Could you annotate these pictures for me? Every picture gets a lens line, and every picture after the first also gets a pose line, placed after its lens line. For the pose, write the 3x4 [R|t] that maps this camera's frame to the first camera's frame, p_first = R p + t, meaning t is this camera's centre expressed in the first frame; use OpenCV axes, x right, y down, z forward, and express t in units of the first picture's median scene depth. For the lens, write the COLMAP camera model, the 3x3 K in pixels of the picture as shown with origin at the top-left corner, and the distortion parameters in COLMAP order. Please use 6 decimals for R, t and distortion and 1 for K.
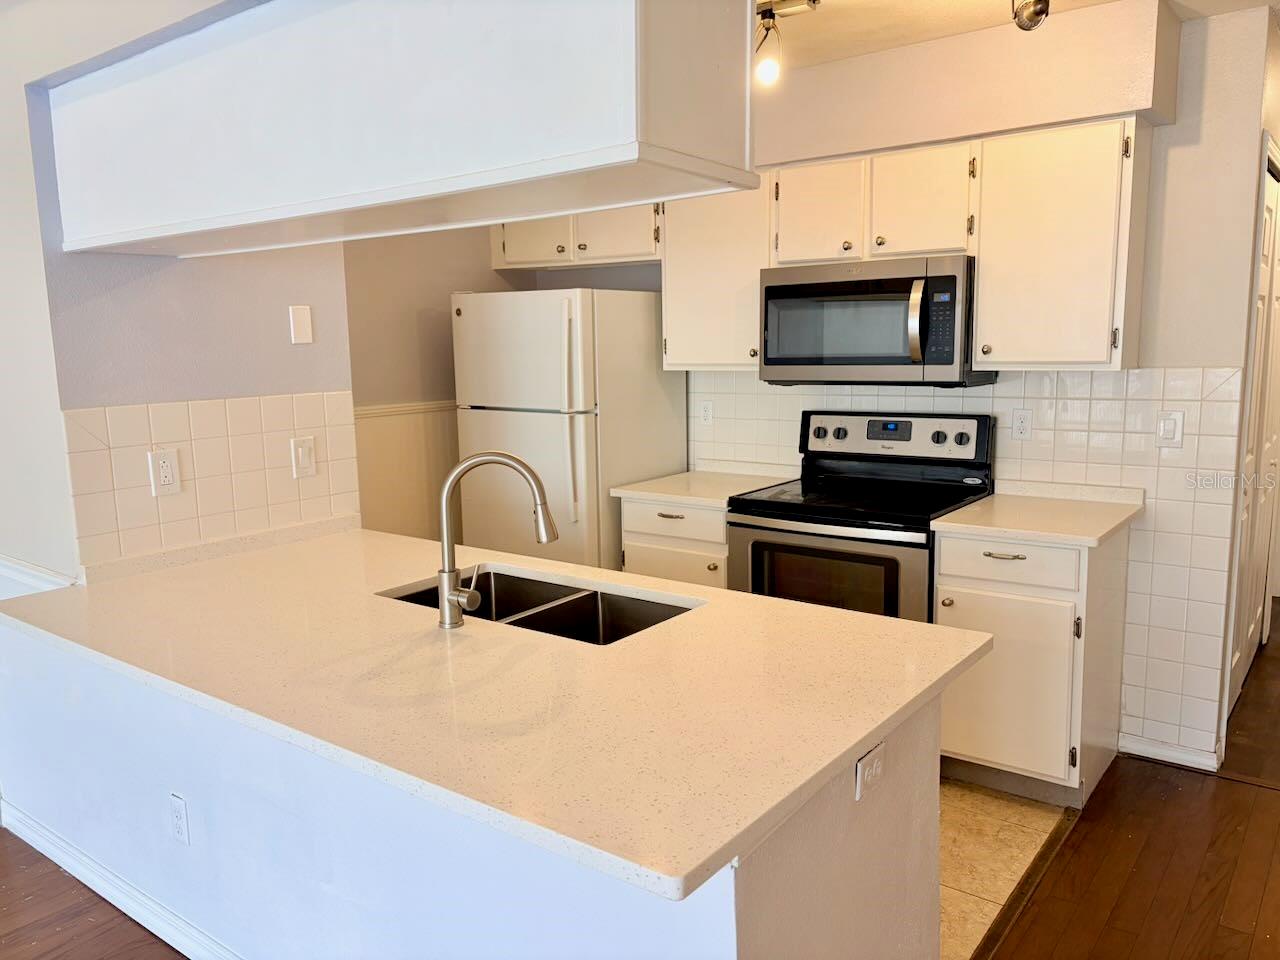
lens RADIAL K [[968.9, 0, 646.3], [0, 968.9, 480.8], [0, 0, 1]] dist [0.030839, -0.020765]
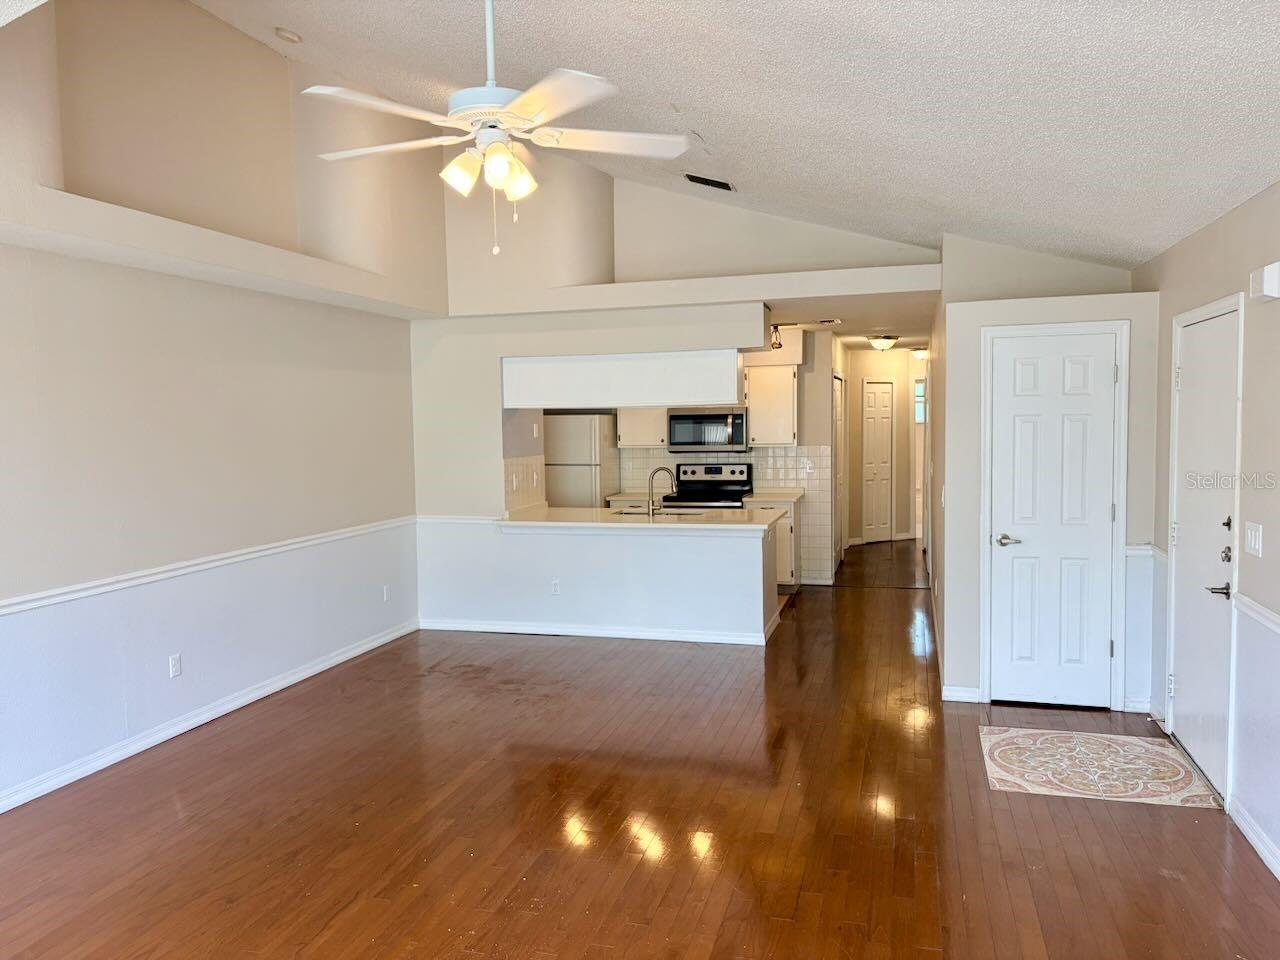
lens RADIAL K [[968.9, 0, 634.1], [0, 968.9, 478.4], [0, 0, 1]] dist [0.030839, -0.020765]
pose [[0.932438, -0.016761, 0.360941, -0.945072], [0.049774, 0.995359, -0.082364, 0.184042], [-0.357885, 0.094765, 0.928945, -1.414339]]
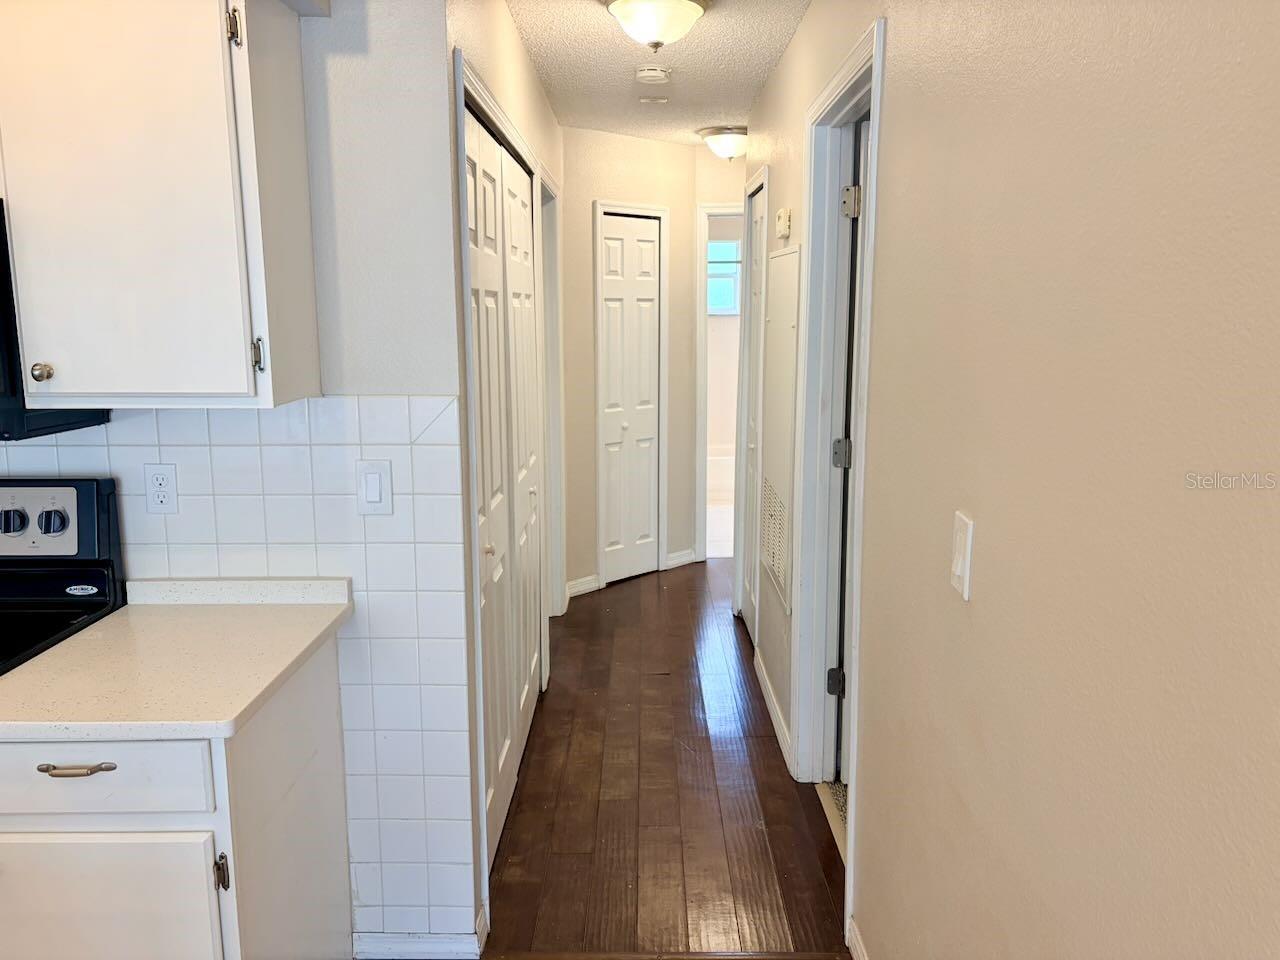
lens RADIAL K [[968.9, 0, 640.8], [0, 968.9, 478.7], [0, 0, 1]] dist [0.030839, -0.020765]
pose [[0.798920, -0.085853, 0.595279, 0.270909], [0.076490, 0.996226, 0.041023, -0.068199], [-0.596554, 0.012759, 0.802471, 0.338246]]
